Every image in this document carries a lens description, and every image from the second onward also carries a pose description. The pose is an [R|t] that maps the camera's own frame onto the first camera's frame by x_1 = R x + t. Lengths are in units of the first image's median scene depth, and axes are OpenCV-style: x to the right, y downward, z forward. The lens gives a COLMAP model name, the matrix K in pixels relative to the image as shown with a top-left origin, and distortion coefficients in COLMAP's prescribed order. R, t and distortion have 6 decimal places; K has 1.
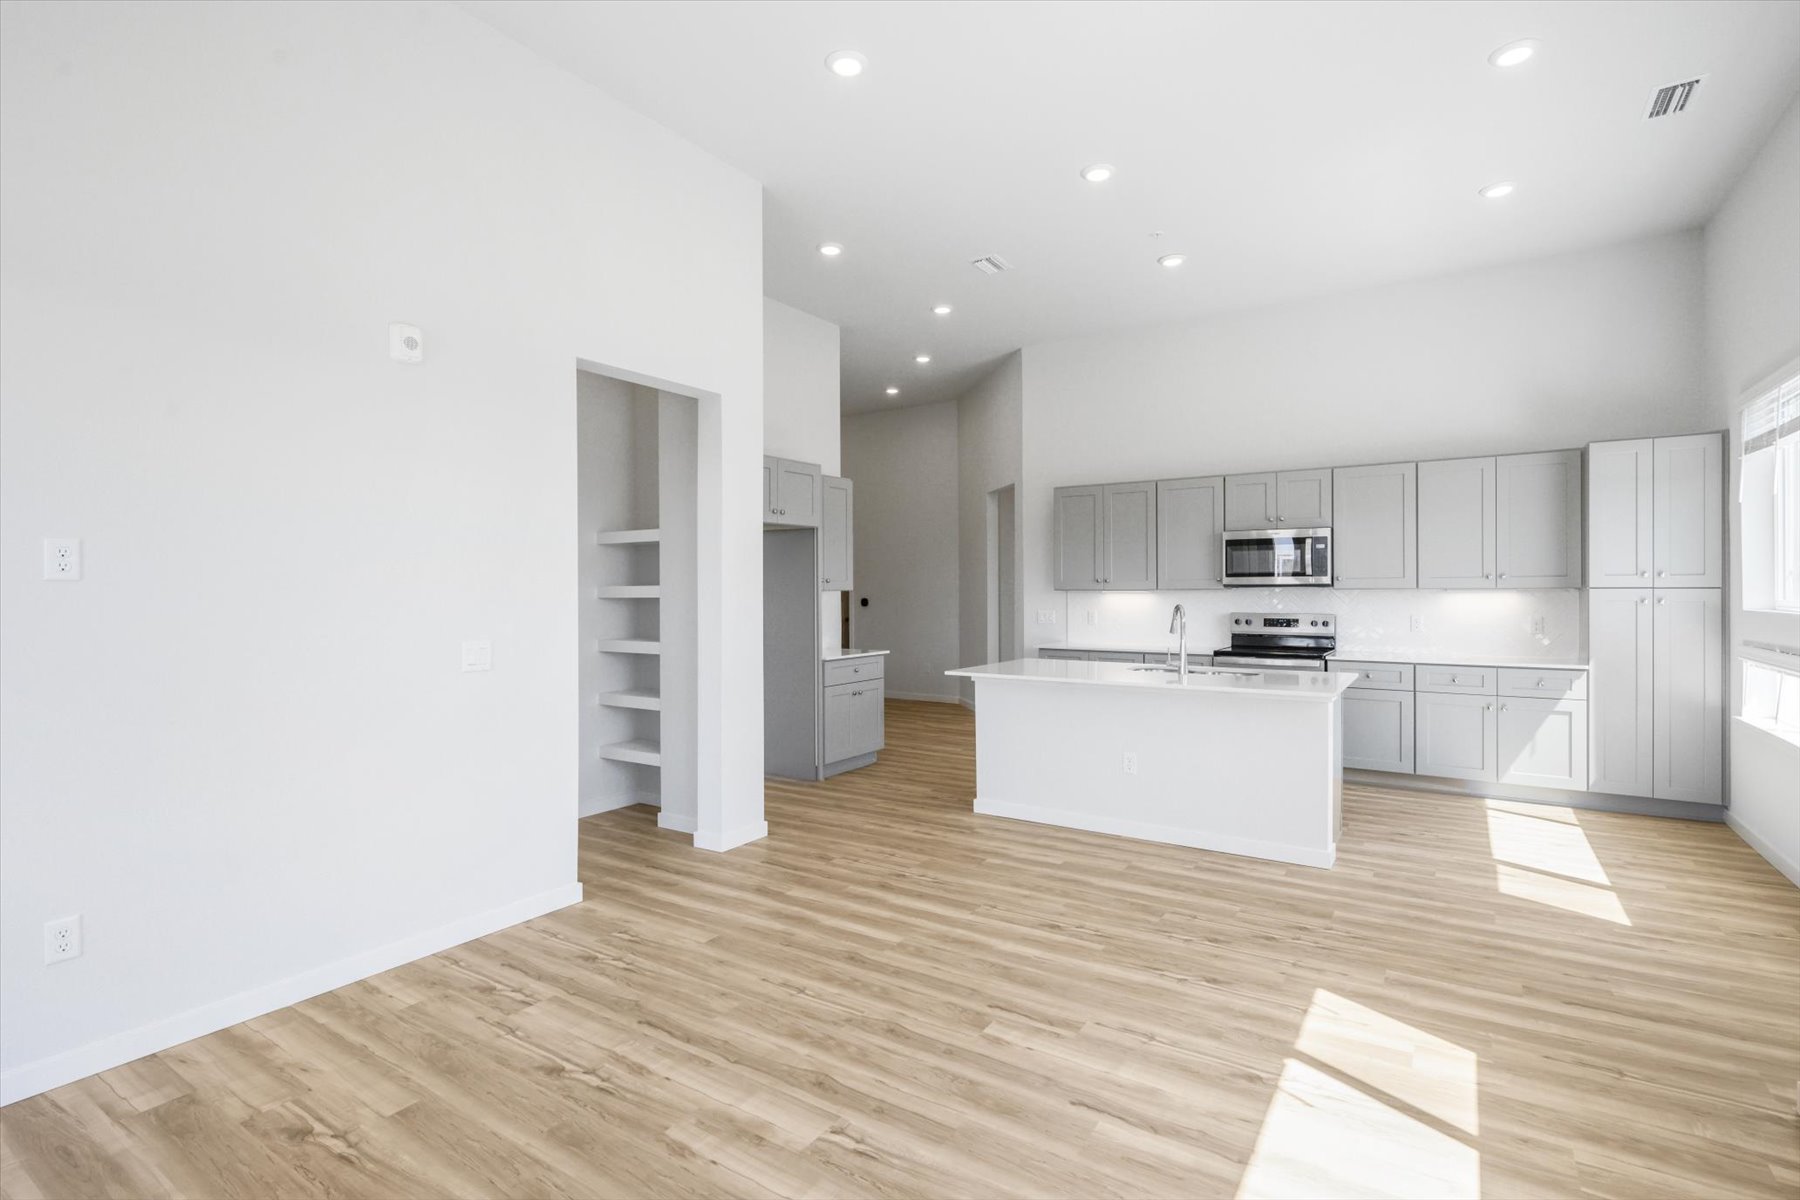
lens RADIAL K [[836.1, 0, 900.0], [0, 836.1, 600.0], [0, 0, 1]] dist [0.001383, -0.000027]
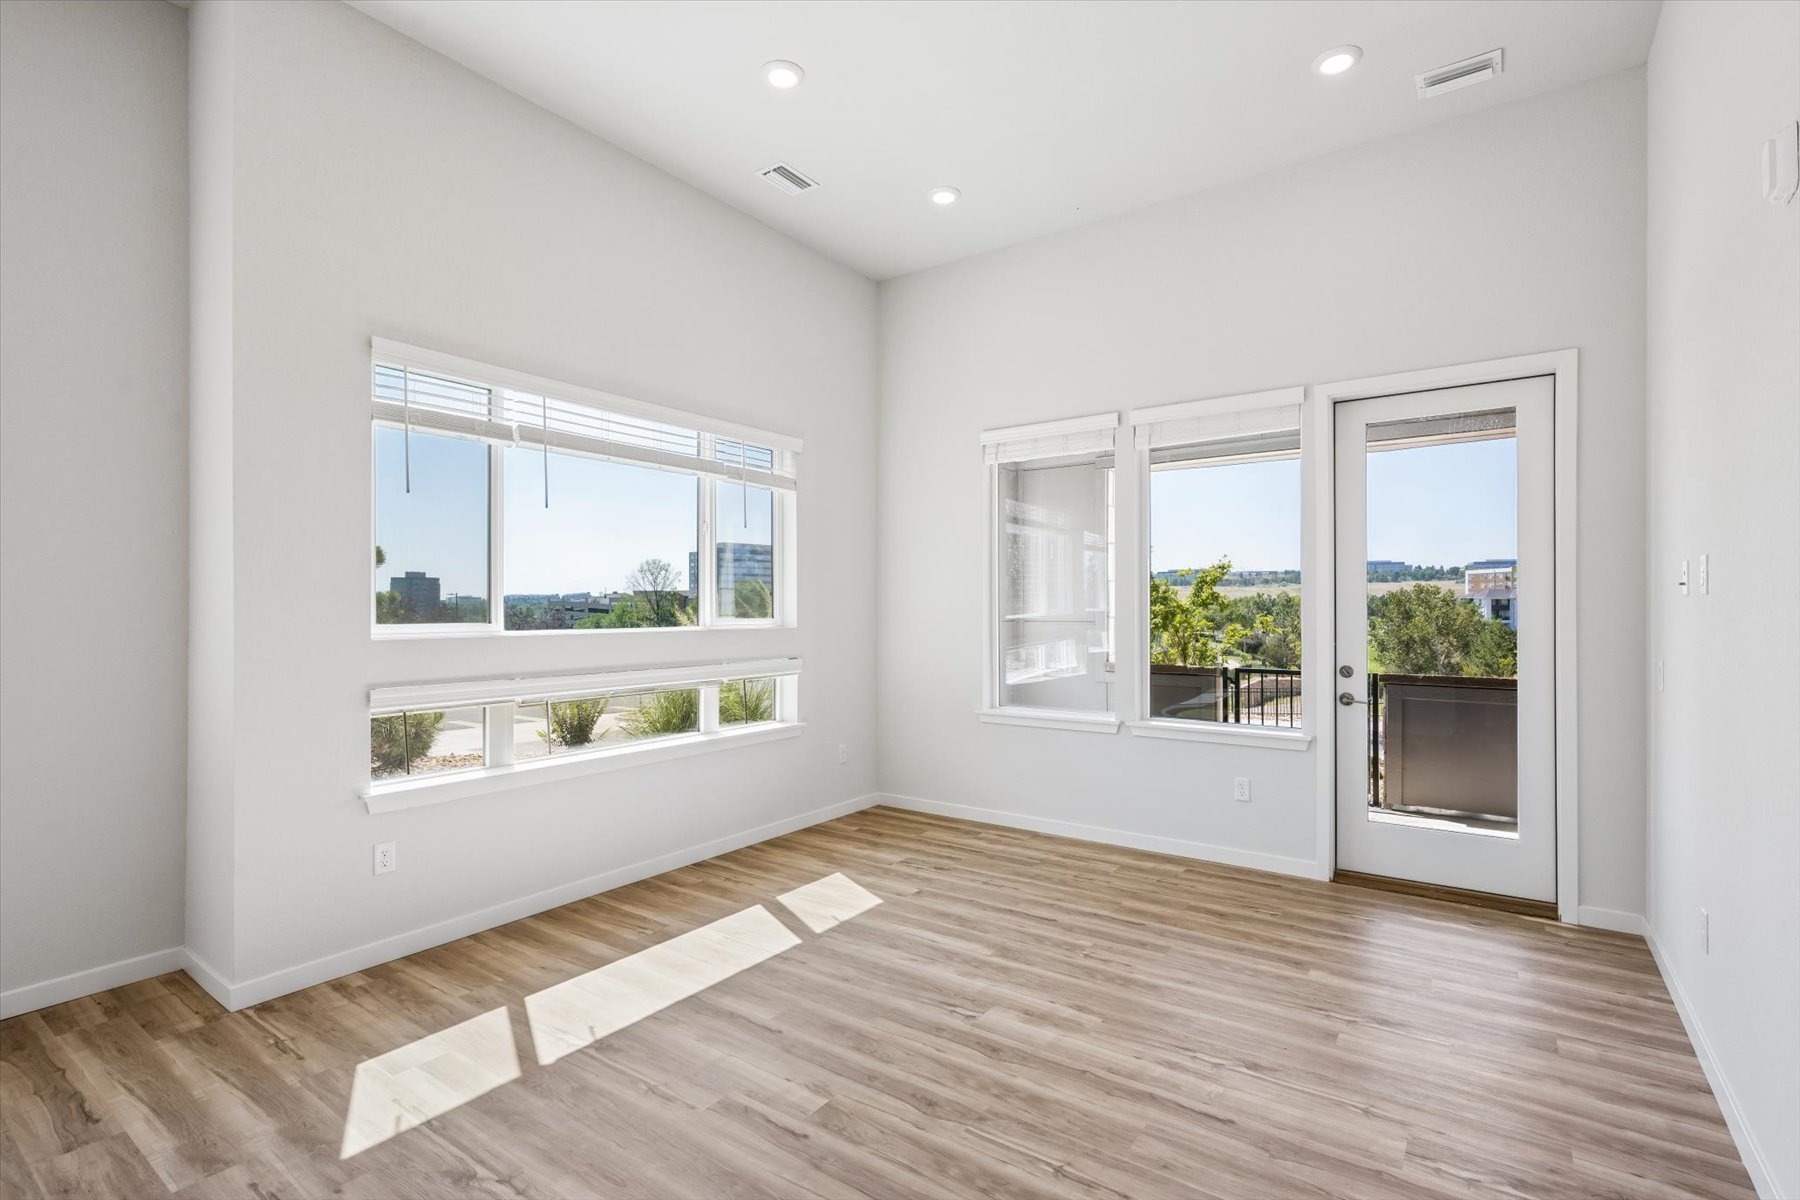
lens RADIAL K [[836.1, 0, 900.0], [0, 836.1, 600.0], [0, 0, 1]] dist [0.001383, -0.000027]
pose [[-0.999242, 0.003759, 0.038743, -0.007509], [0.003786, 0.999993, 0.000640, -0.010562], [-0.038741, 0.000786, -0.999249, 1.020034]]
